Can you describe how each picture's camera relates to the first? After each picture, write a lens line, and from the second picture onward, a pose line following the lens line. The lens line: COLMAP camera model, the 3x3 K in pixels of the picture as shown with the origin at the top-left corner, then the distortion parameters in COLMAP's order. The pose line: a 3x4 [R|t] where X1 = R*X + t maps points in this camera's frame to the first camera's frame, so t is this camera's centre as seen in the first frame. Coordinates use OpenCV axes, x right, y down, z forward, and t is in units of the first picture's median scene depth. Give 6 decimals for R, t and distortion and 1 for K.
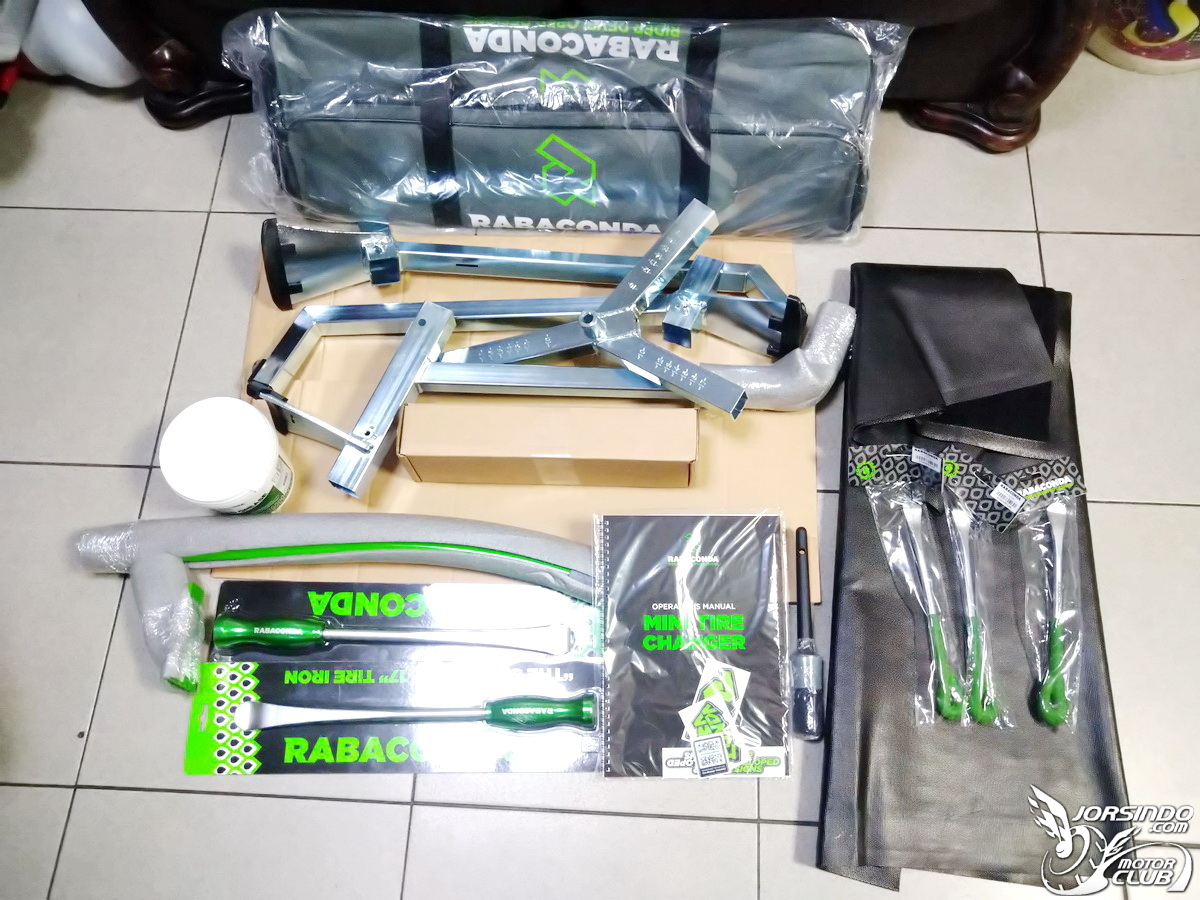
lens RADIAL K [[947.8, 0, 606.4], [0, 947.8, 453.1], [0, 0, 1]] dist [-0.054238, 0.079454]
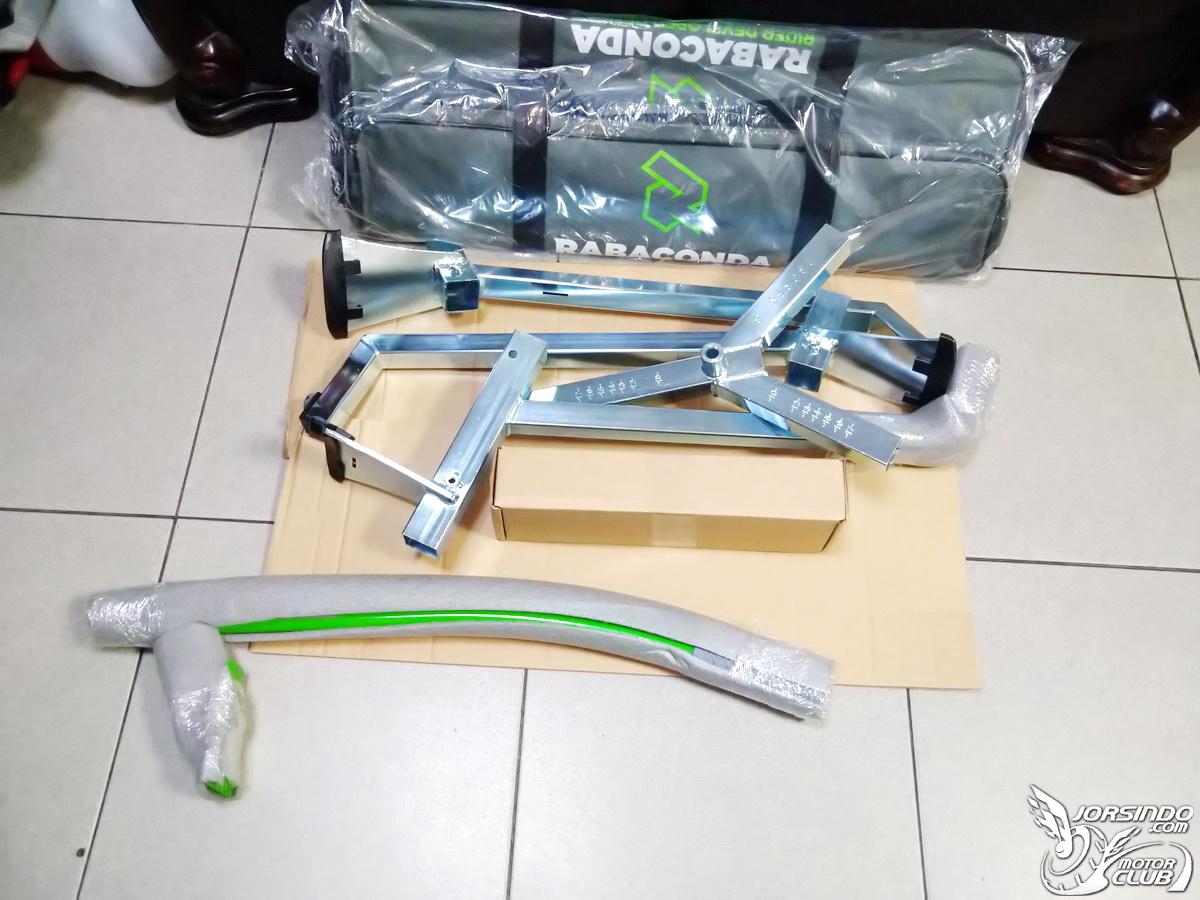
lens RADIAL K [[947.8, 0, 611.8], [0, 947.8, 452.0], [0, 0, 1]] dist [-0.054238, 0.079454]
pose [[0.997912, 0.021000, 0.061074, -0.159167], [-0.016138, 0.996741, -0.079043, 0.017093], [-0.062535, 0.077892, 0.994999, 0.149904]]
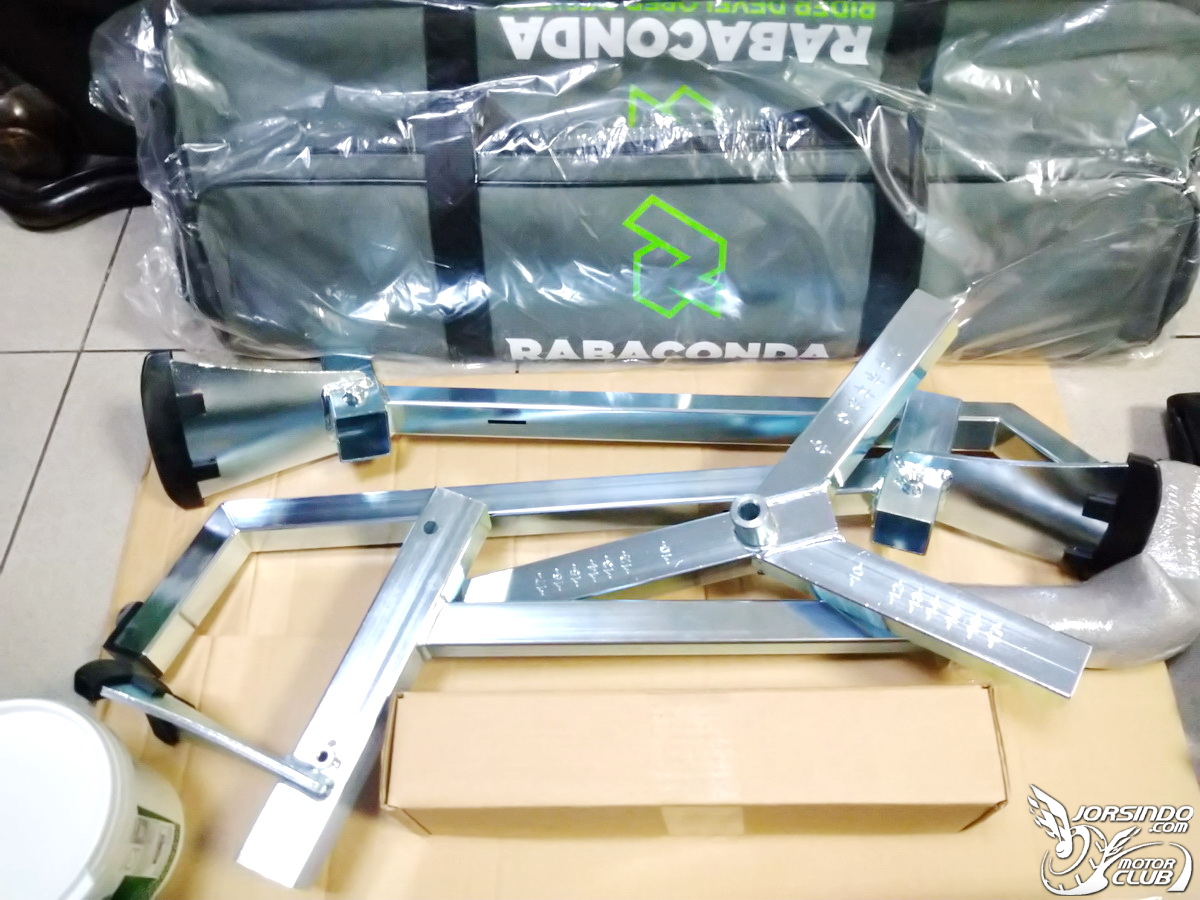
lens RADIAL K [[947.8, 0, 613.3], [0, 947.8, 460.8], [0, 0, 1]] dist [-0.054238, 0.079454]
pose [[0.999329, -0.035095, 0.010470, -0.097401], [0.036328, 0.986163, -0.161751, -0.086675], [-0.004648, 0.162023, 0.986776, 0.472258]]
